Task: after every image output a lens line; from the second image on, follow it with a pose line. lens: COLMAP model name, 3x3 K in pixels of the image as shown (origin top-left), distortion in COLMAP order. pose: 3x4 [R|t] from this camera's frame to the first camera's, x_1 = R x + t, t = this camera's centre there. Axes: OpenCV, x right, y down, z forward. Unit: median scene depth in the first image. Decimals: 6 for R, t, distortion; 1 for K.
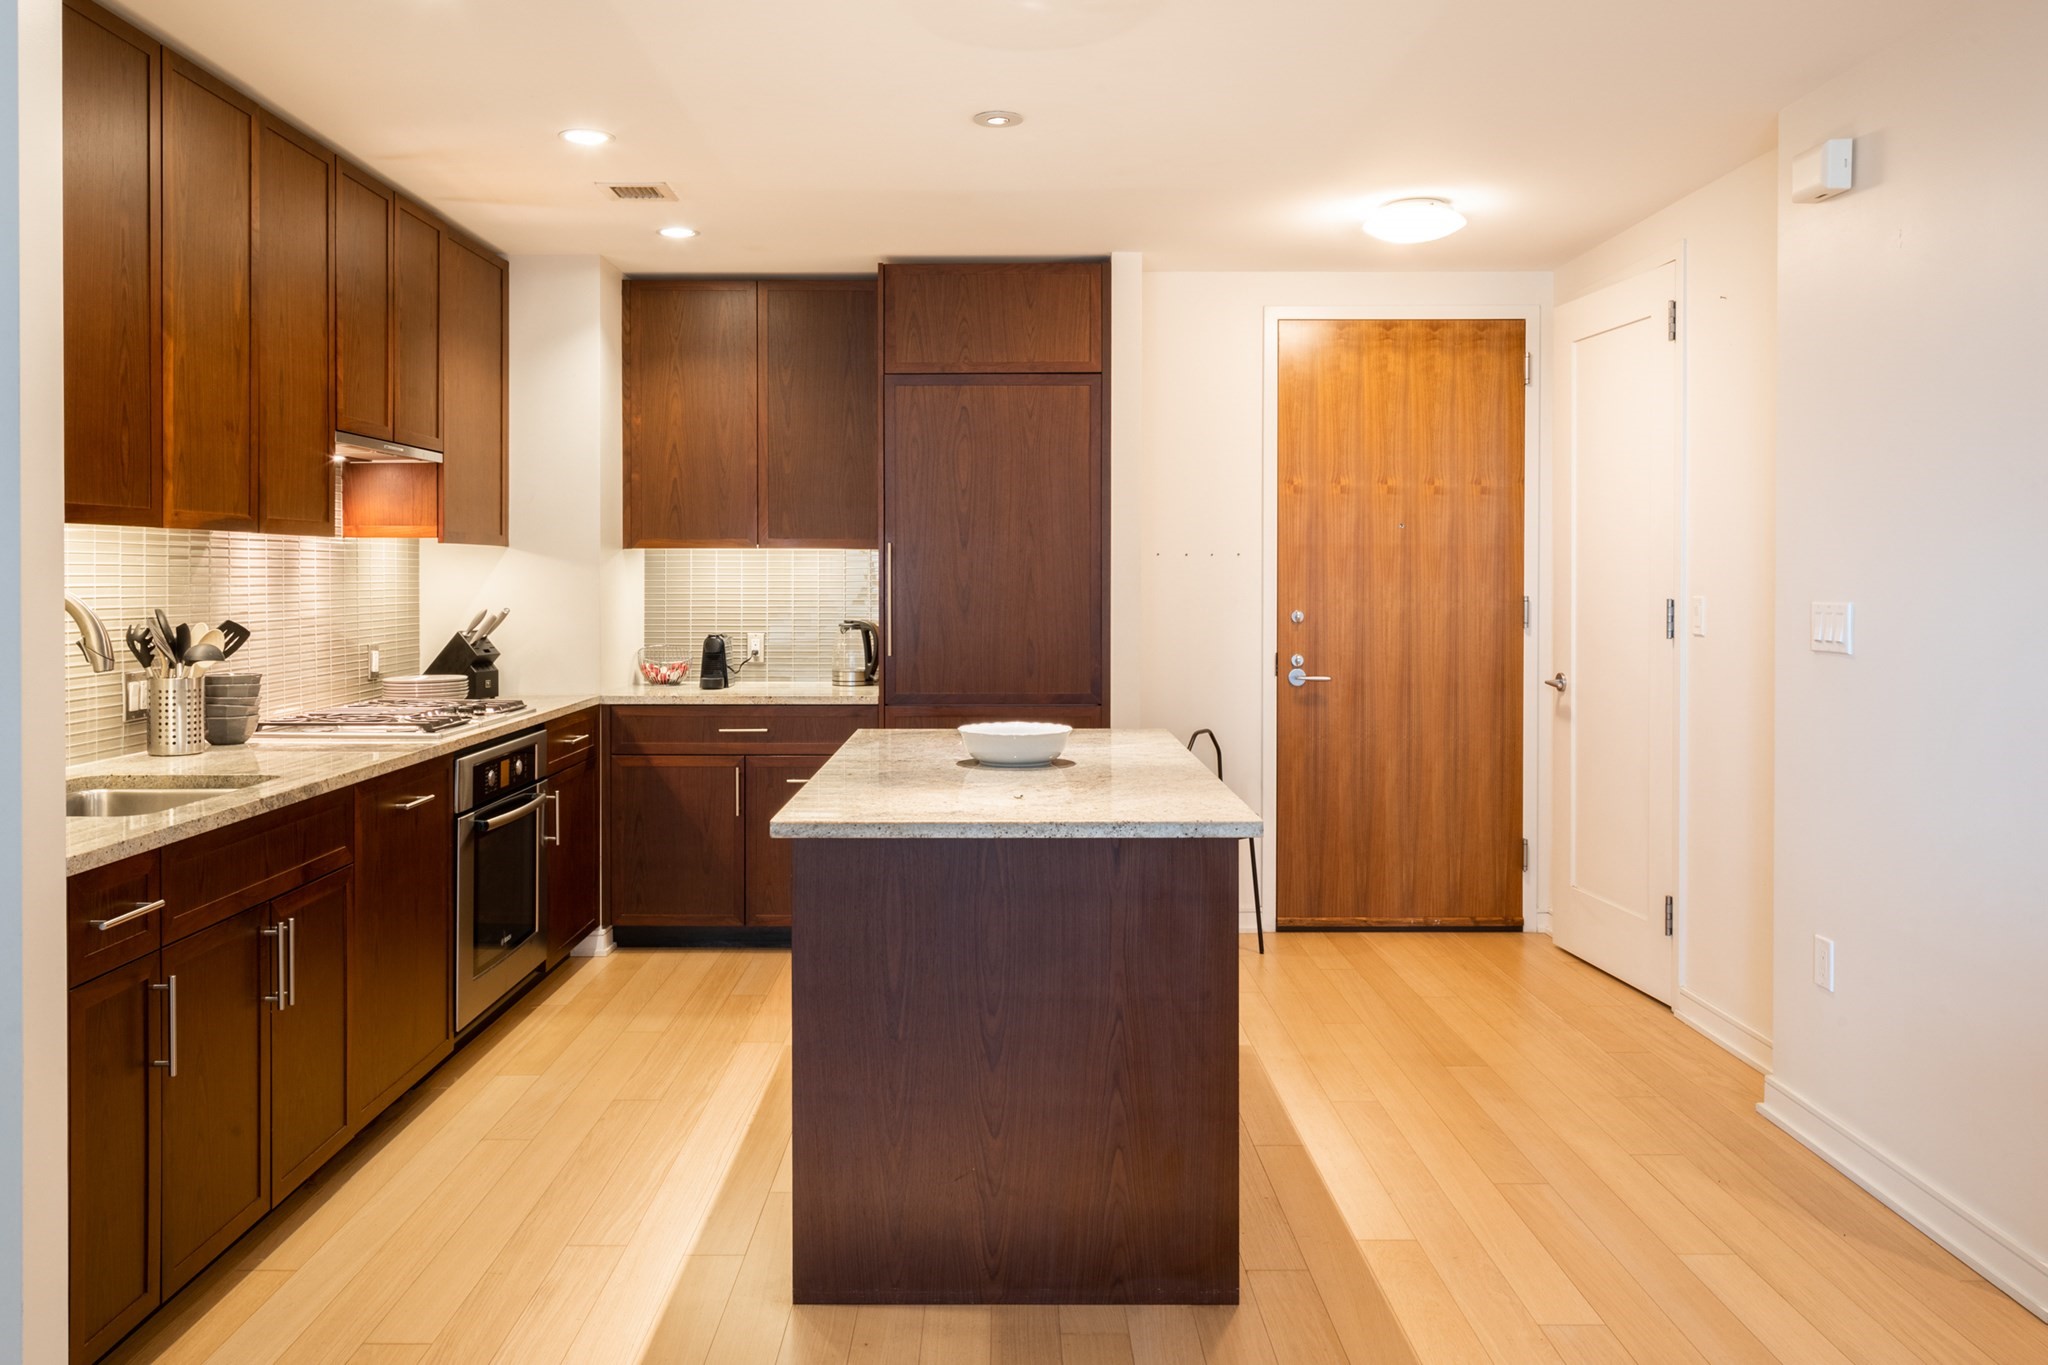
lens RADIAL K [[1487.3, 0, 1019.6], [0, 1487.3, 587.4], [0, 0, 1]] dist [-0.004349, 0.001651]
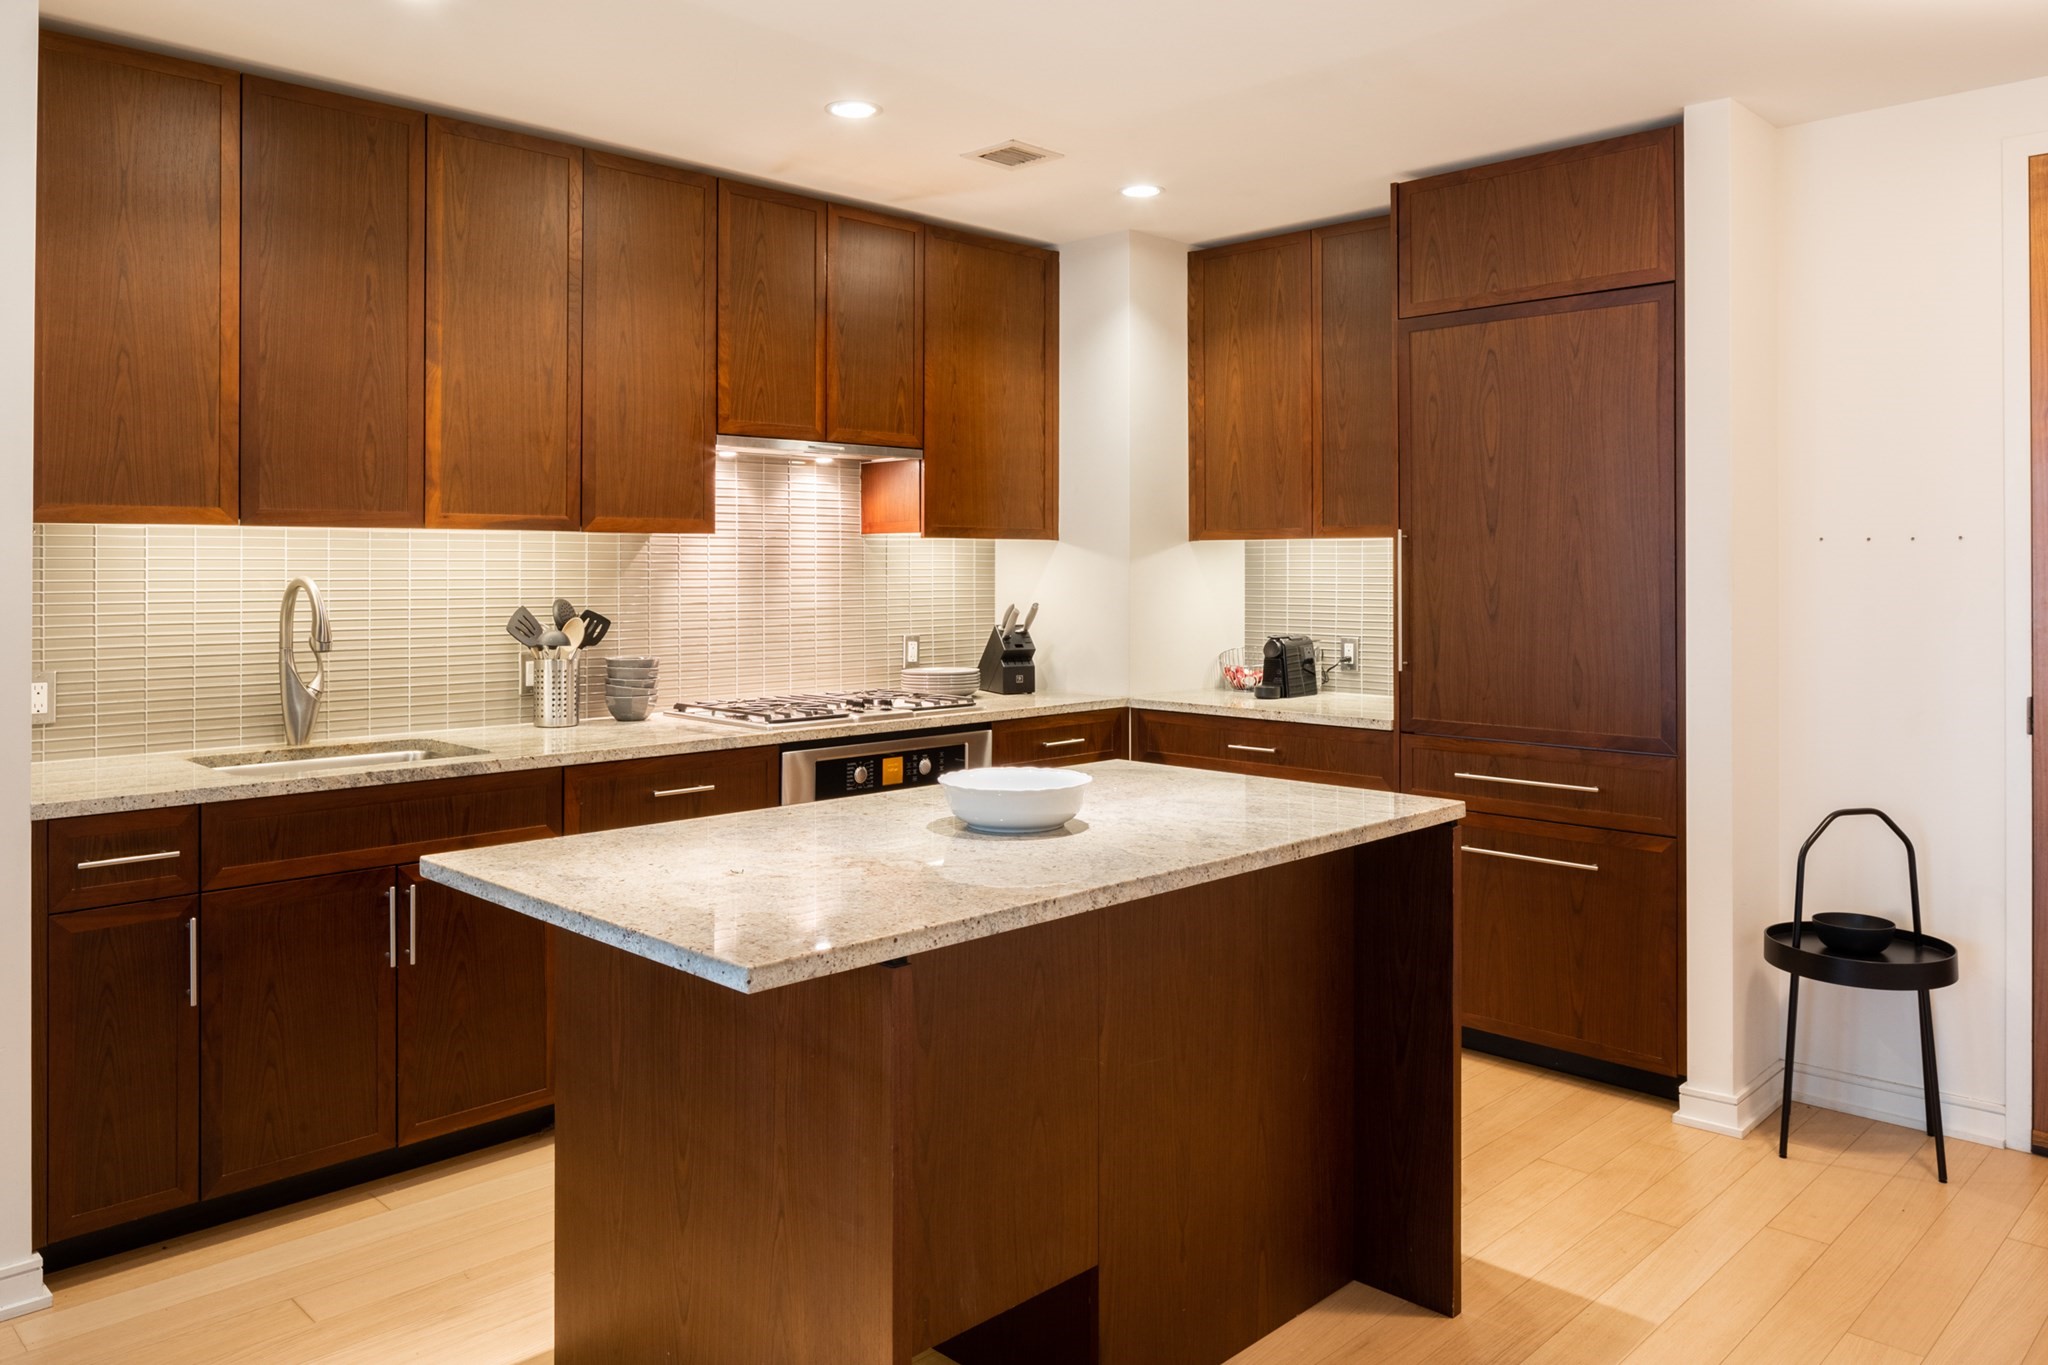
lens RADIAL K [[1465.6, 0, 1024.8], [0, 1465.6, 549.0], [0, 0, 1]] dist [-0.000604, 0.000100]
pose [[0.717032, -0.009667, -0.696974, 0.314136], [-0.005671, 0.999790, -0.019700, -0.002504], [0.697018, 0.018078, 0.716826, 0.290166]]
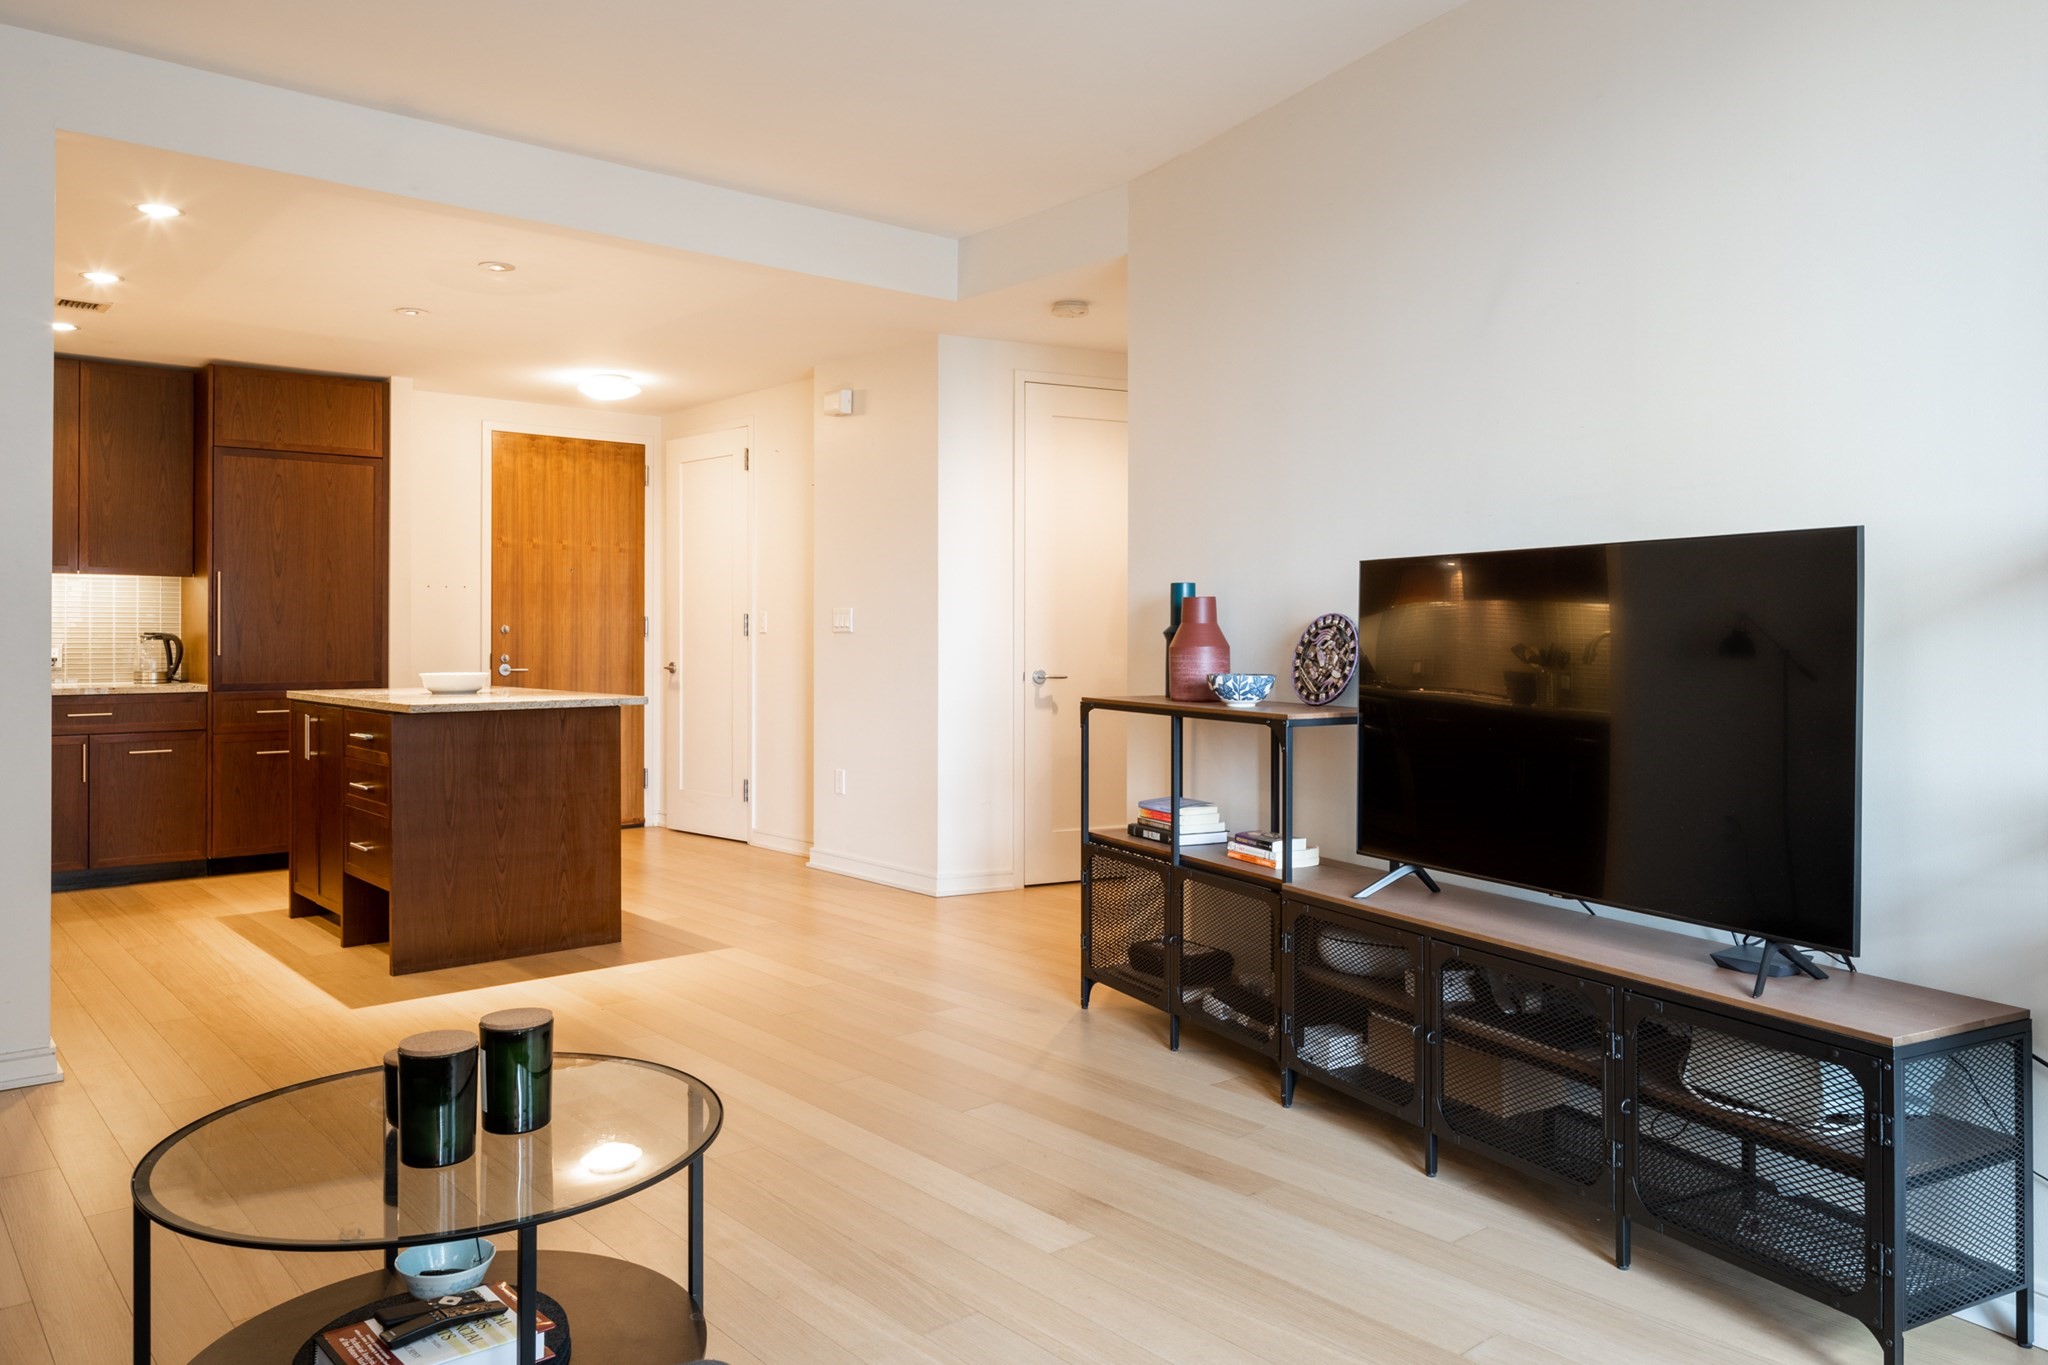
lens RADIAL K [[1402.2, 0, 1024.0], [0, 1402.2, 682.5], [0, 0, 1]] dist [-0.001325, 0.000239]
pose [[0.748768, -0.022509, 0.662450, -0.384848], [0.007844, 0.999654, 0.025101, 0.044930], [-0.662786, -0.013599, 0.748685, -0.438114]]
